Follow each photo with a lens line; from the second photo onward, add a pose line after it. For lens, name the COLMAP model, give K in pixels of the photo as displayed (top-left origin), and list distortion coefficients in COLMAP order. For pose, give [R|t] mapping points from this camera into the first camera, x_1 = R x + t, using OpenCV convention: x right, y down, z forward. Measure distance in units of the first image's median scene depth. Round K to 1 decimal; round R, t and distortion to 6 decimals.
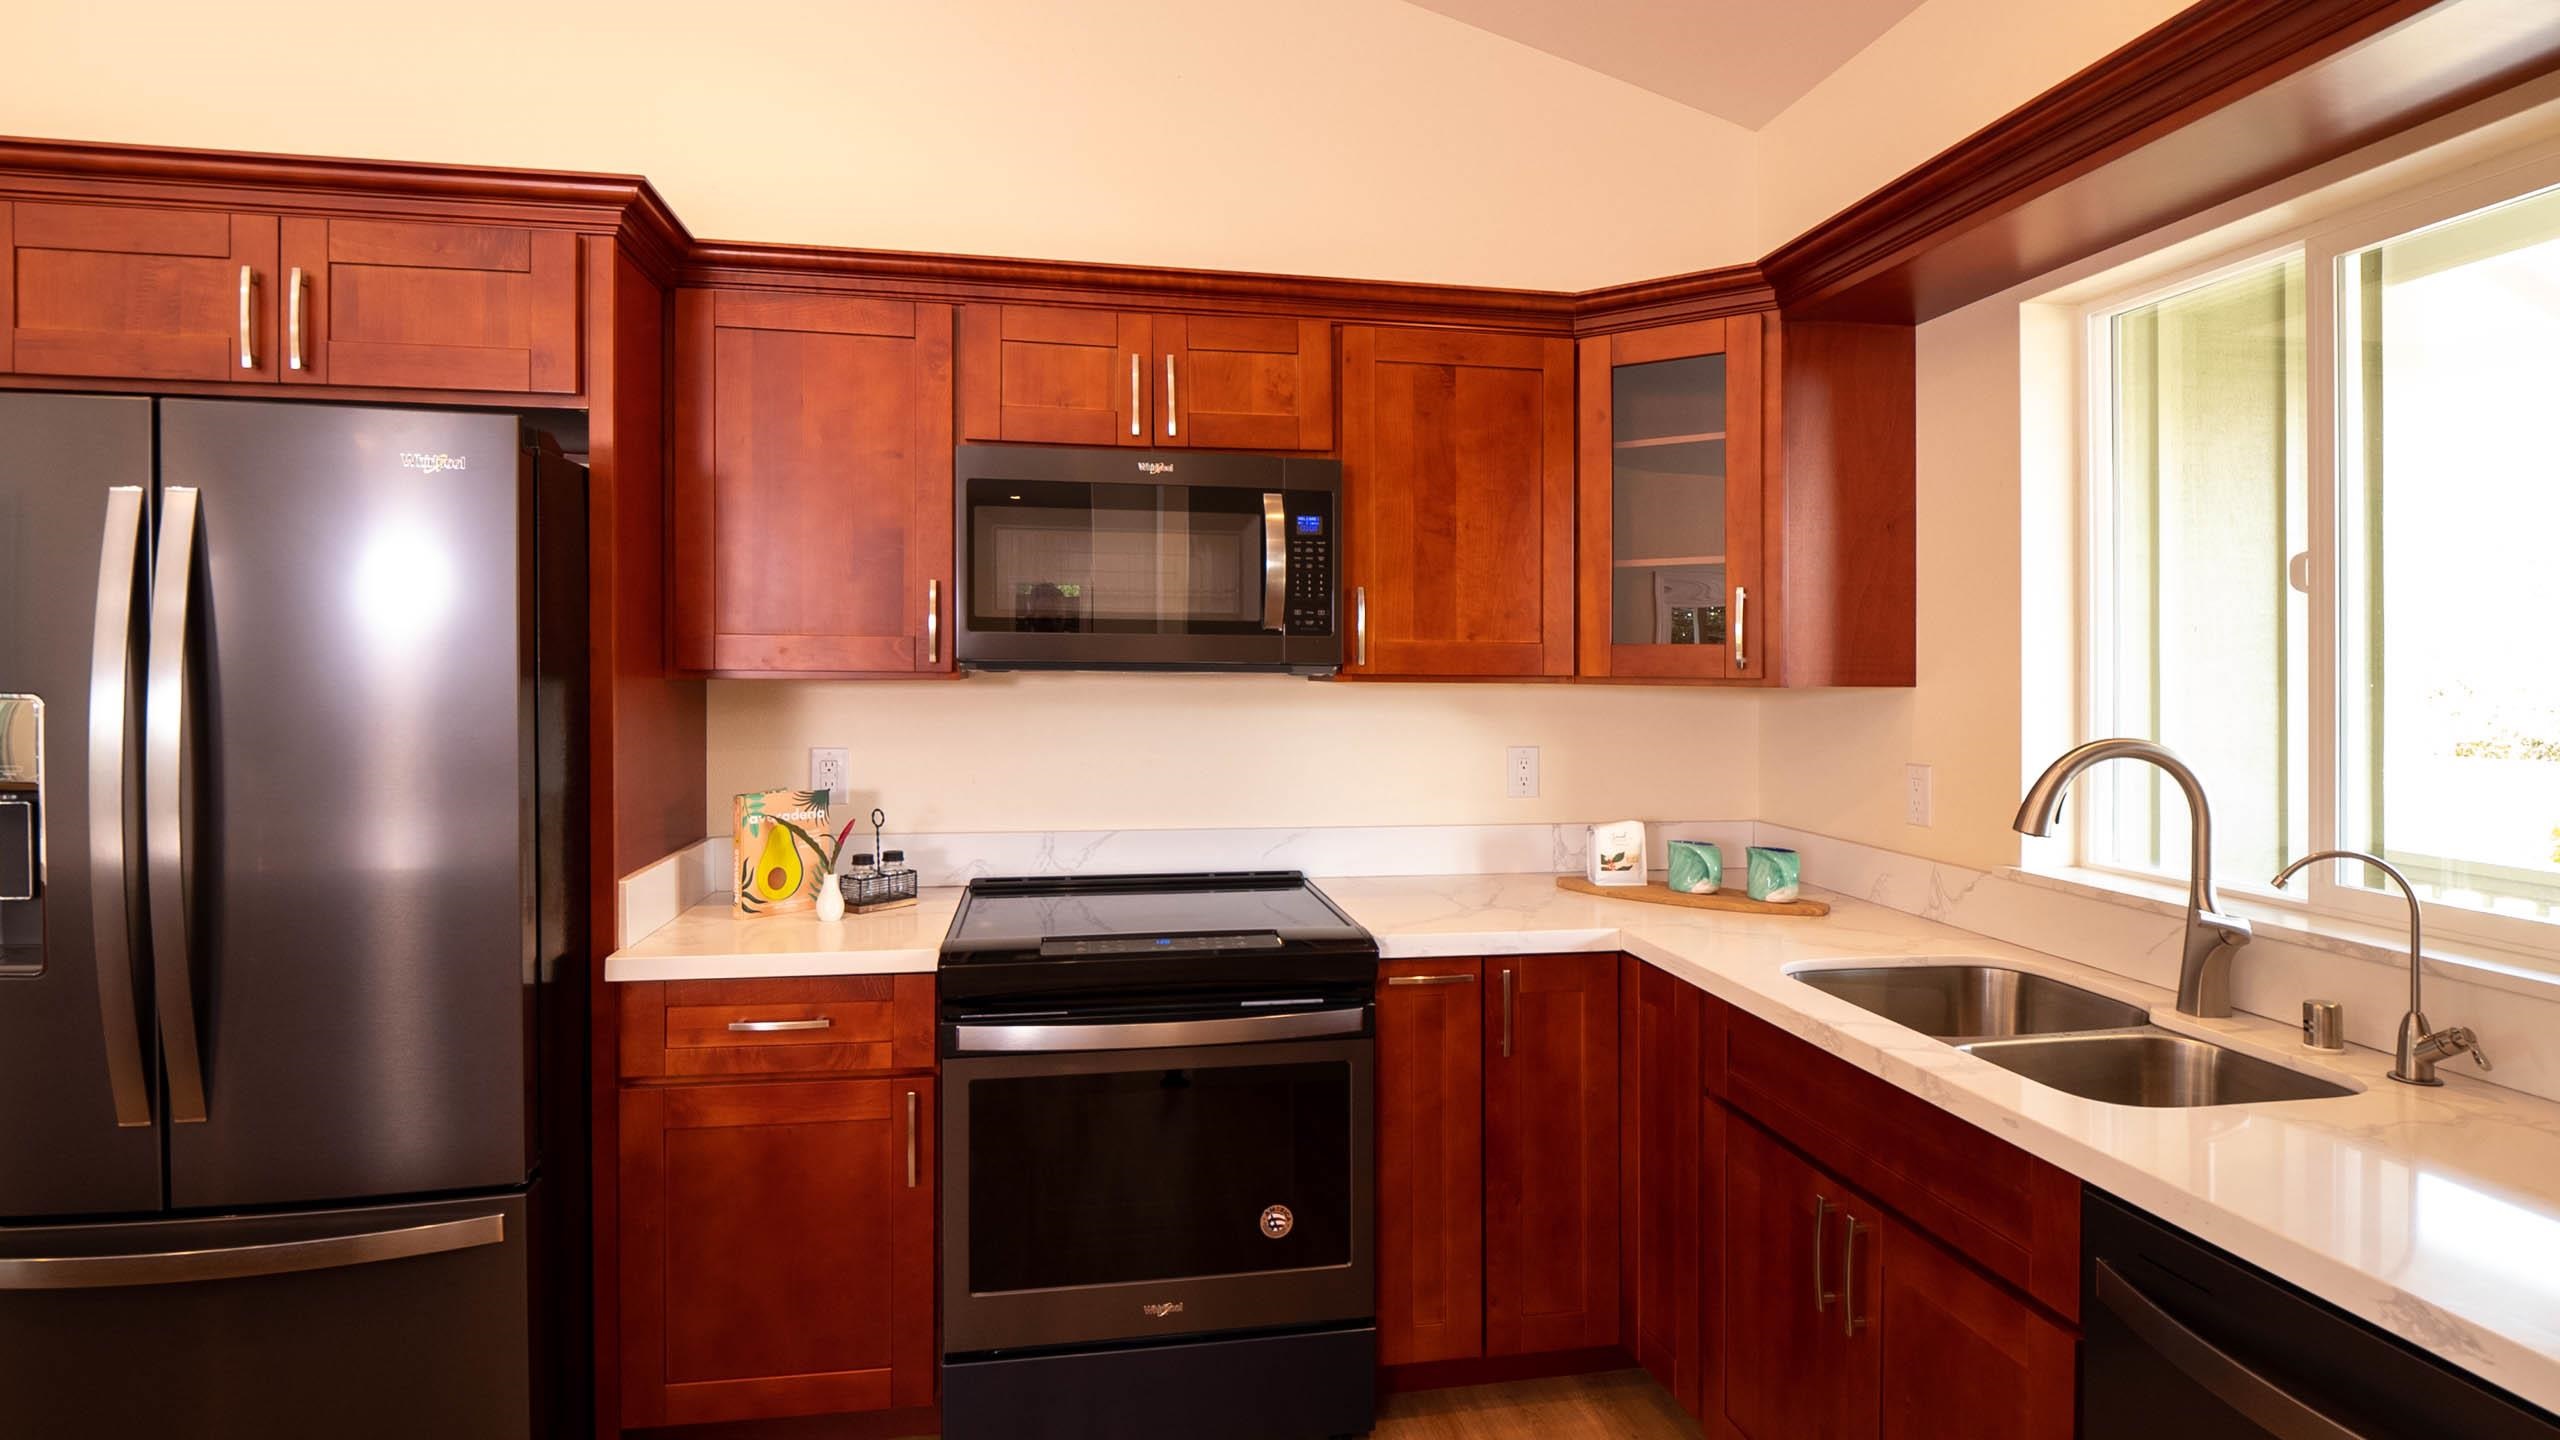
lens RADIAL K [[1262.7, 0, 1281.6], [0, 1262.7, 693.7], [0, 0, 1]] dist [-0.000857, -0.021168]
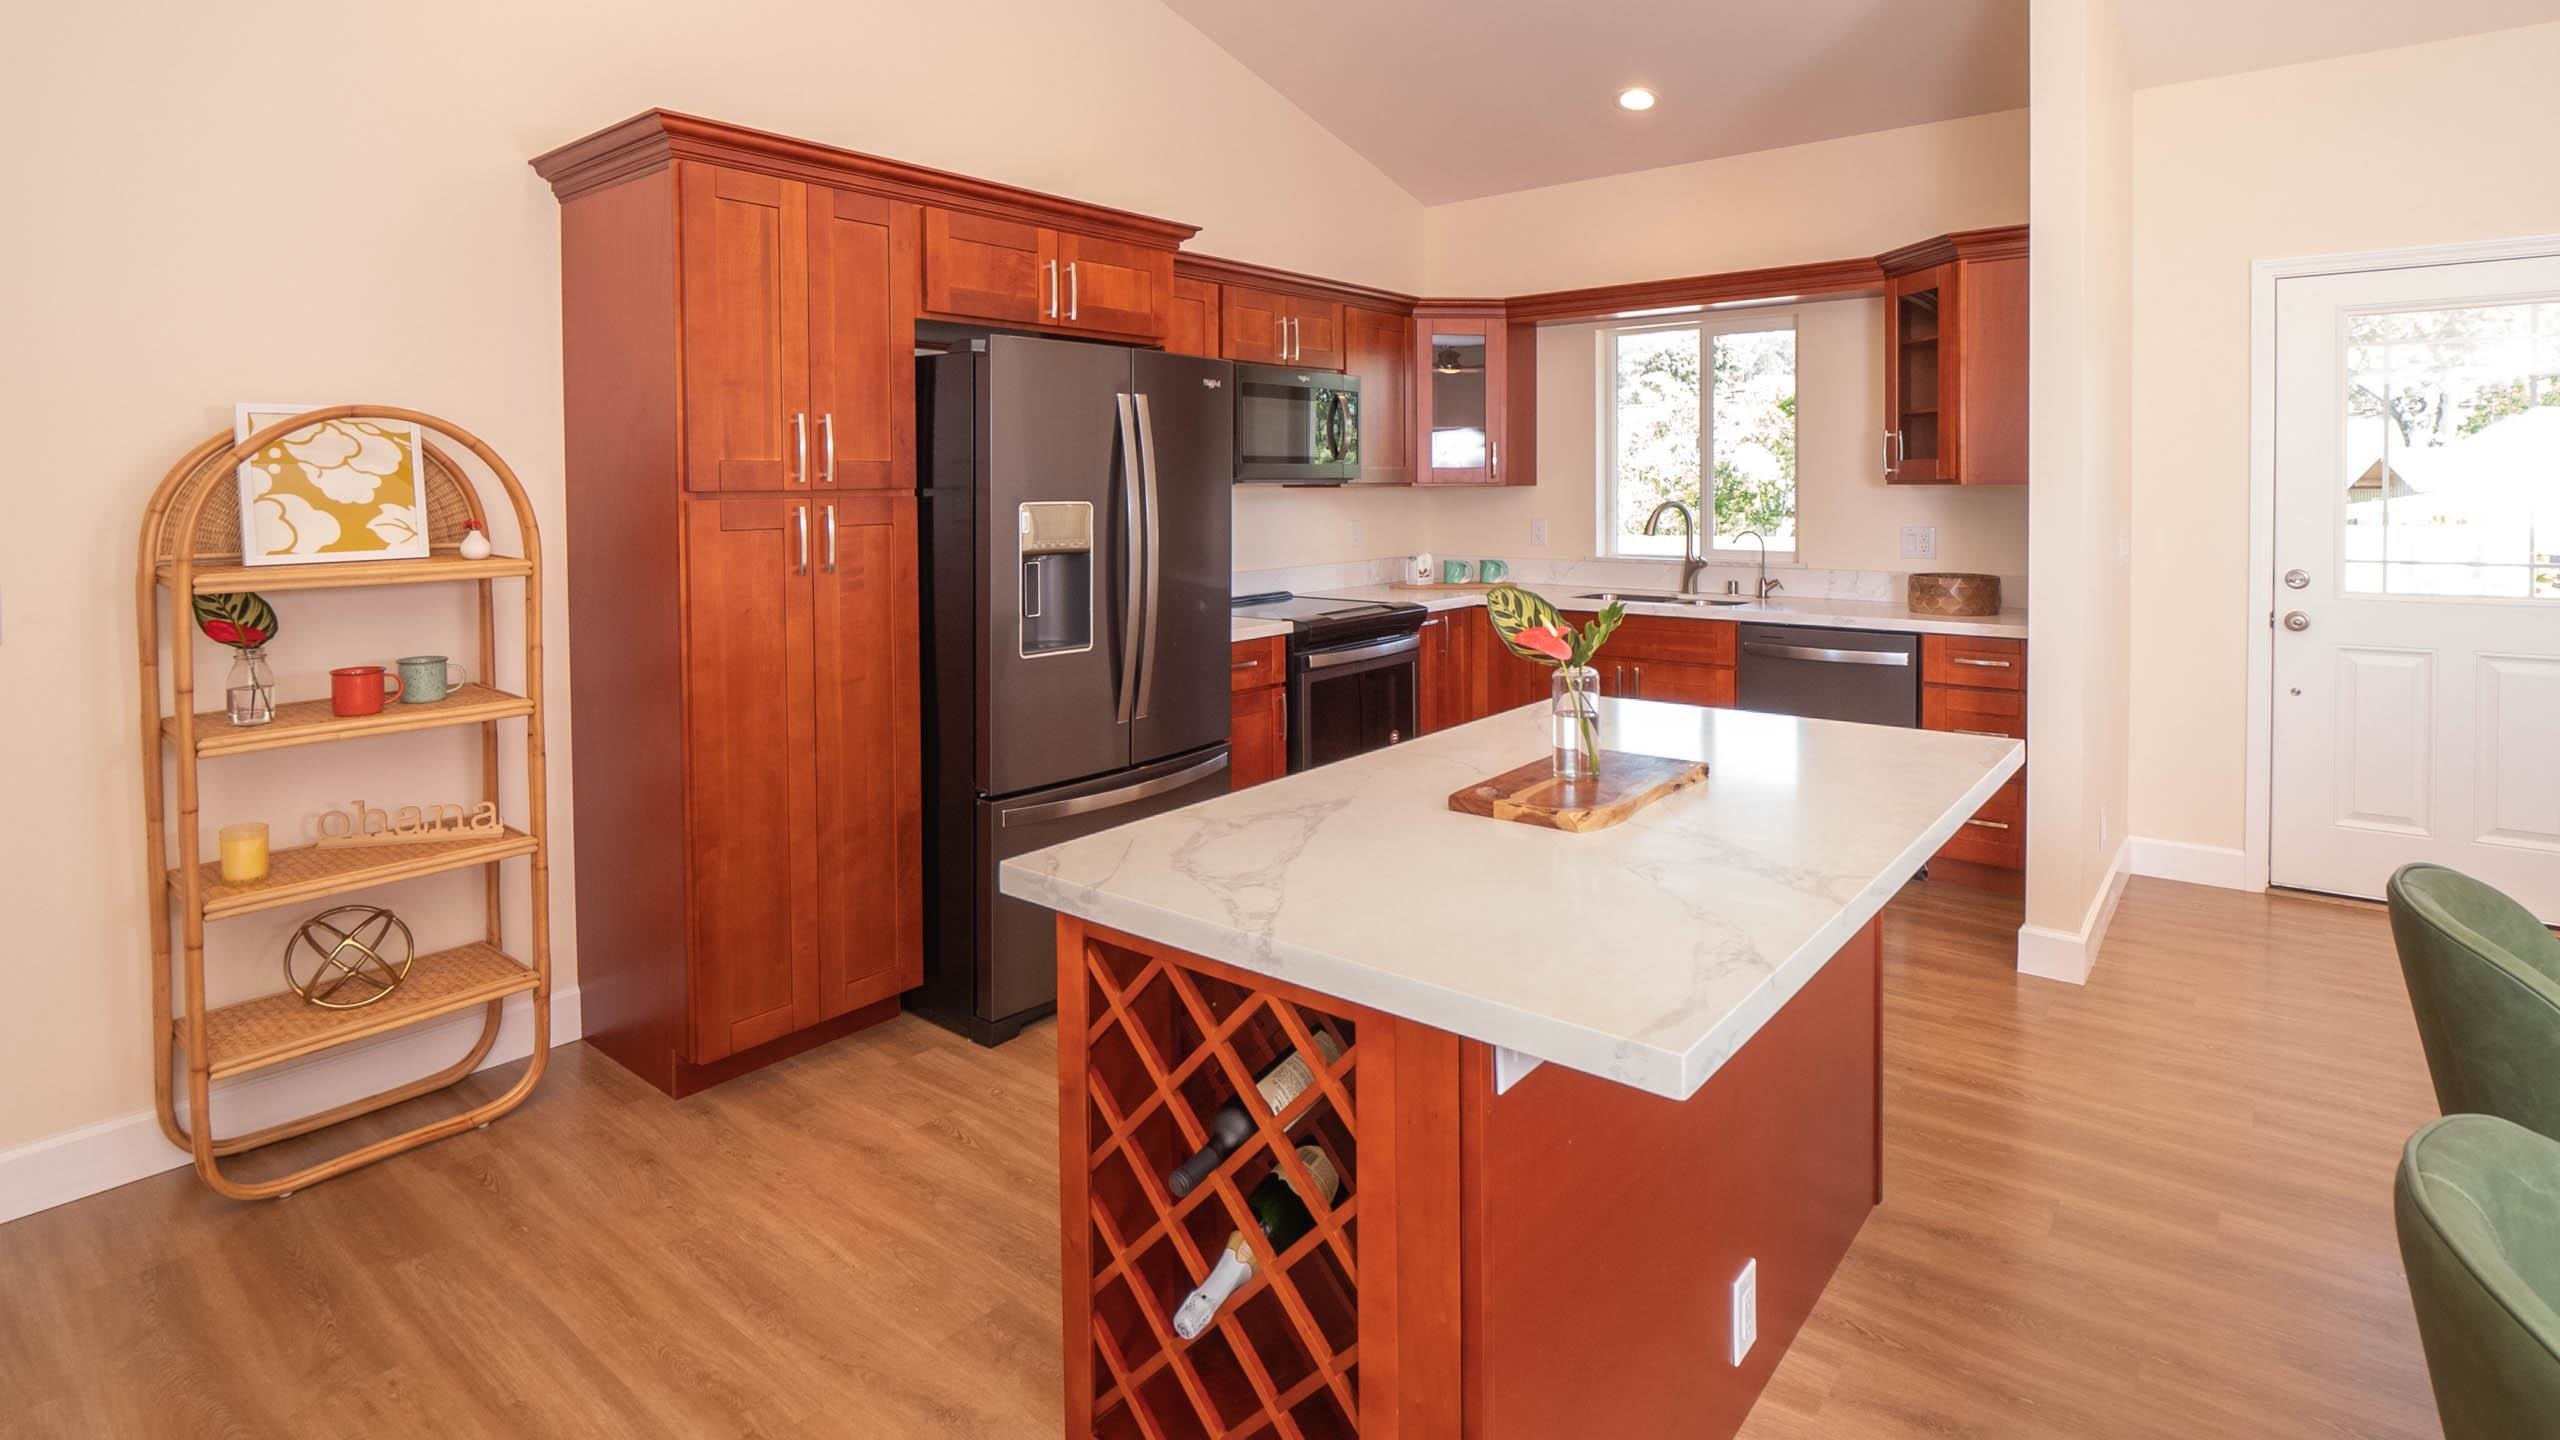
lens RADIAL K [[1254.5, 0, 1276.7], [0, 1254.5, 528.5], [0, 0, 1]] dist [0.000514, 0.000019]
pose [[0.760722, -0.035401, 0.648112, -1.423568], [0.022826, 0.999353, 0.027795, -0.001491], [-0.648677, -0.006351, 0.761037, -0.456329]]
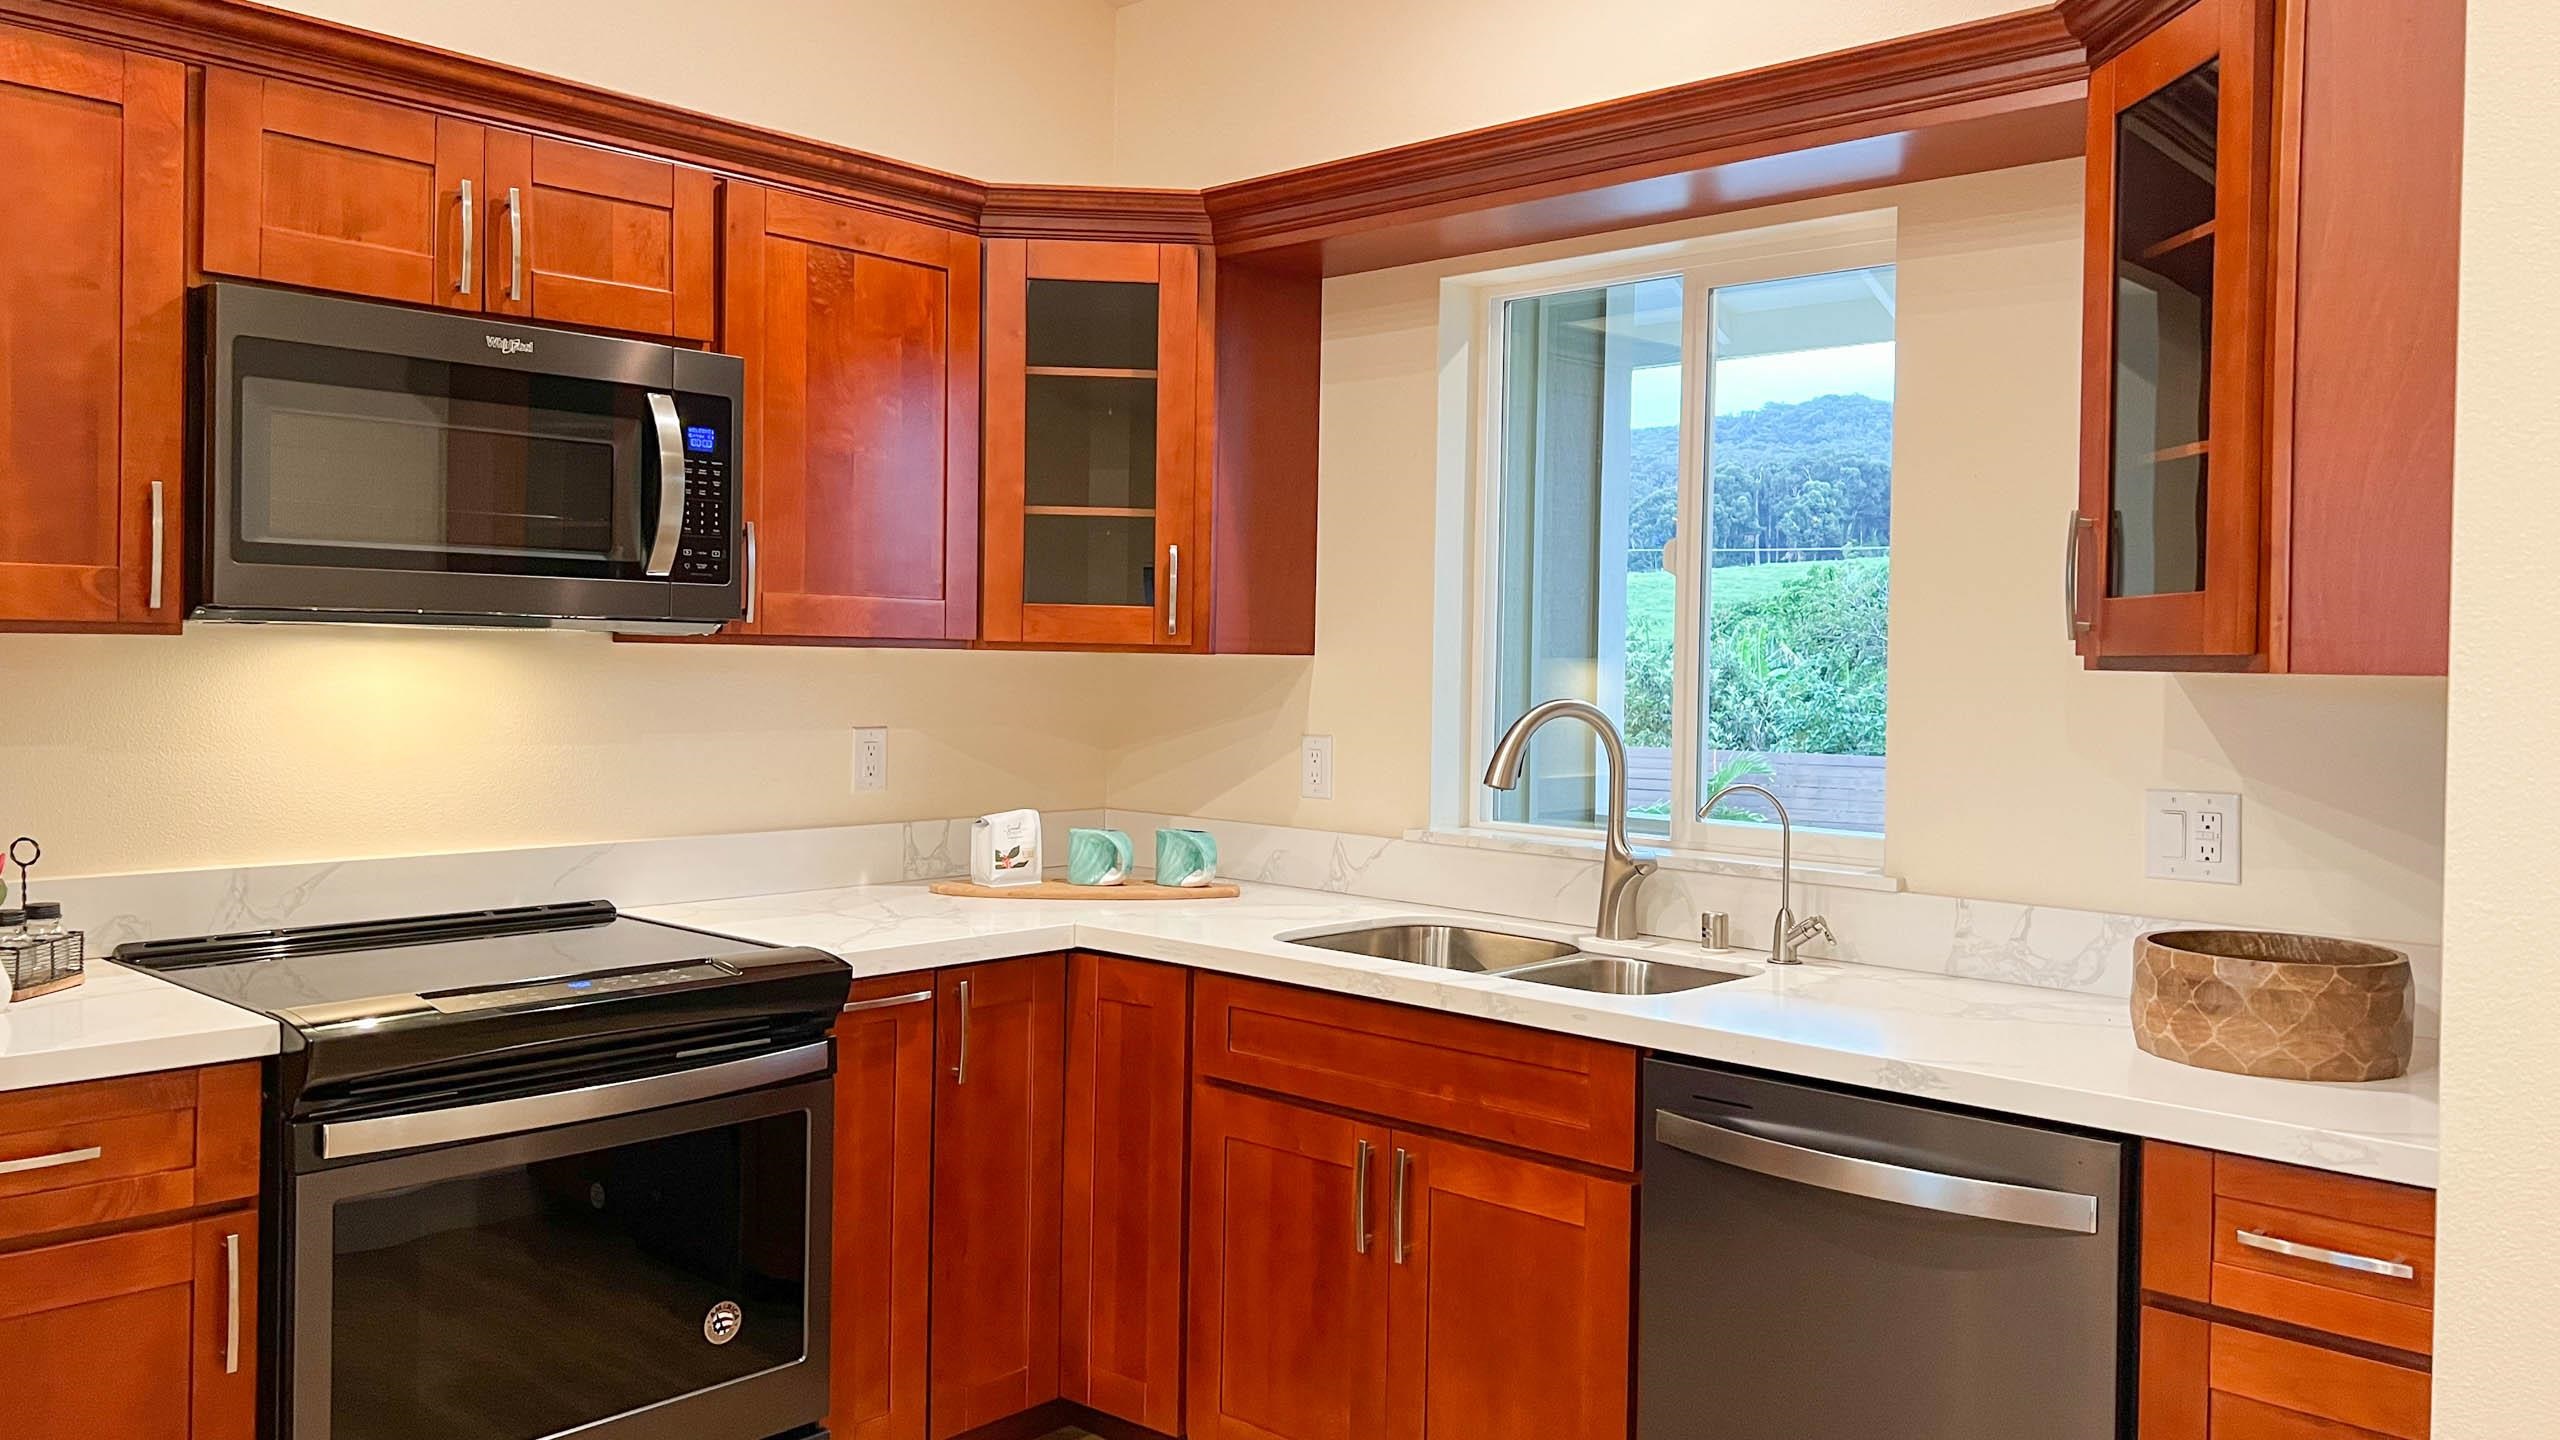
lens RADIAL K [[1885.2, 0, 1280.0], [0, 1885.2, 720.0], [0, 0, 1]] dist [0.010144, -0.000346]
pose [[0.797455, -0.015186, 0.603187, -0.410539], [-0.000219, 0.999676, 0.025458, 0.008700], [-0.603378, -0.020434, 0.797194, -0.140764]]
